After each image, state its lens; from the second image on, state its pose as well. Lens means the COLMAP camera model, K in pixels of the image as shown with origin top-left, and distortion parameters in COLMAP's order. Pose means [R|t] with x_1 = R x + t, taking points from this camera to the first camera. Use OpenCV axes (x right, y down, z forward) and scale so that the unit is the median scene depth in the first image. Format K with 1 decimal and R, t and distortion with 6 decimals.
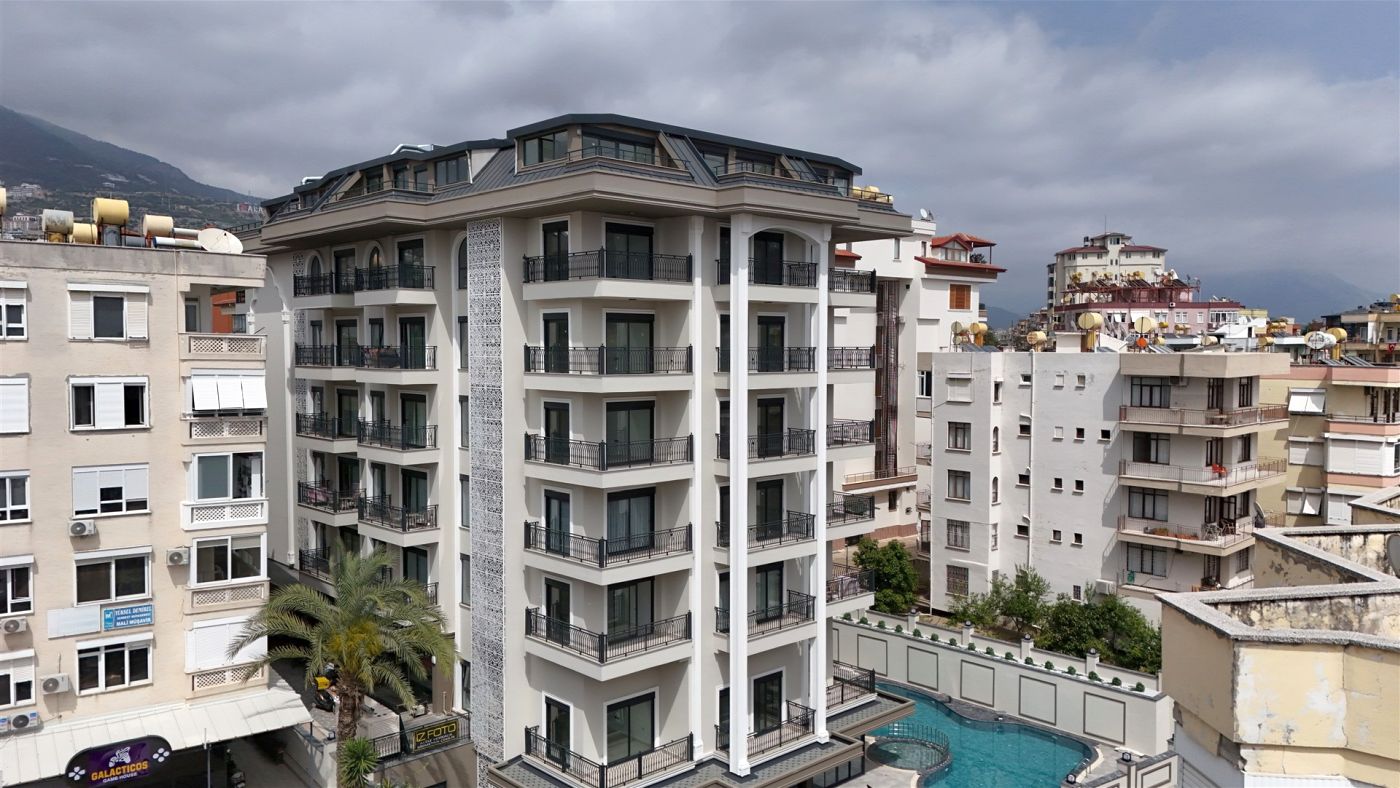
lens RADIAL K [[1027.1, 0, 708.7], [0, 1027.1, 394.8], [0, 0, 1]] dist [0.084371, -0.080851]
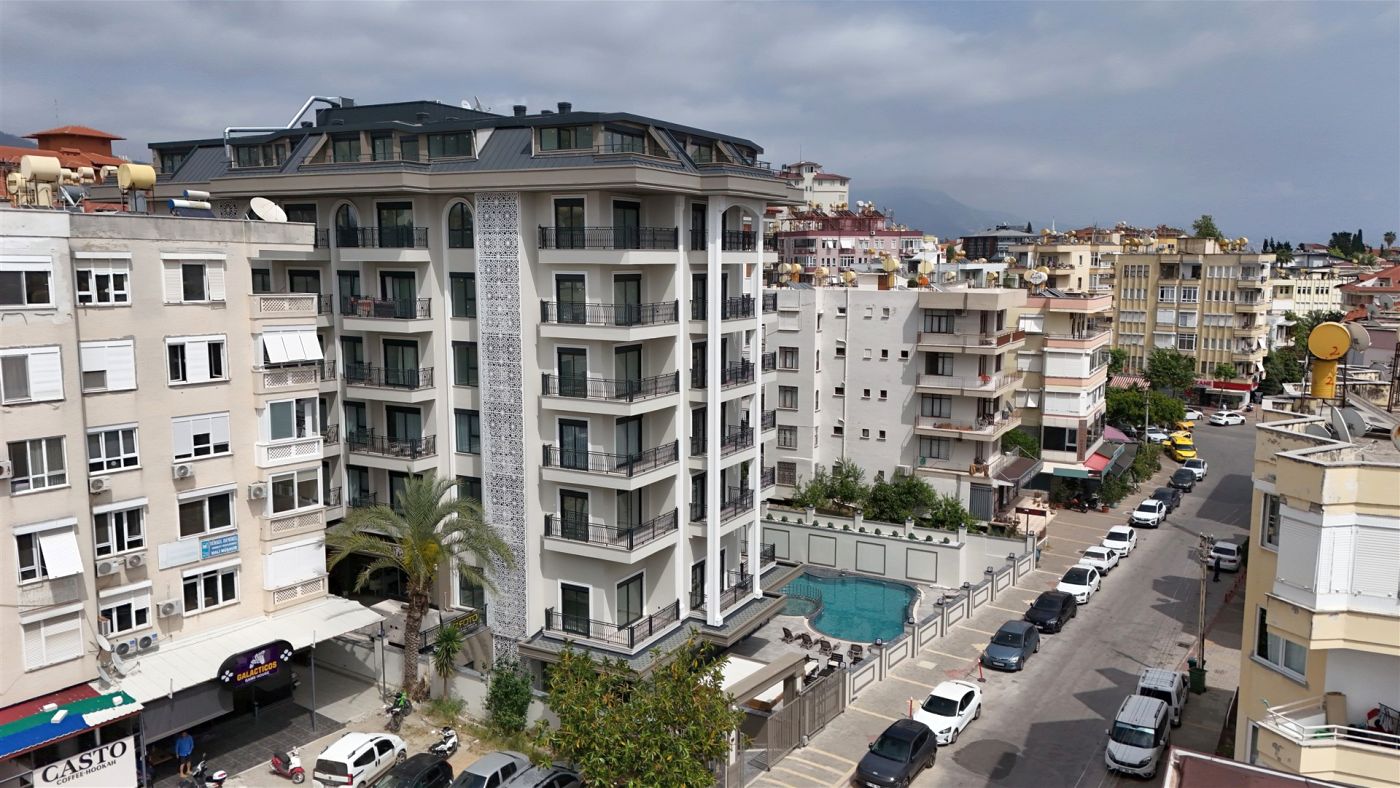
lens RADIAL K [[1027.1, 0, 708.7], [0, 1027.1, 394.8], [0, 0, 1]] dist [0.084371, -0.080851]
pose [[0.950583, -0.040255, 0.307851, -0.367087], [0.013217, 0.995907, 0.089412, -0.043280], [-0.310190, -0.080925, 0.947224, -0.212661]]
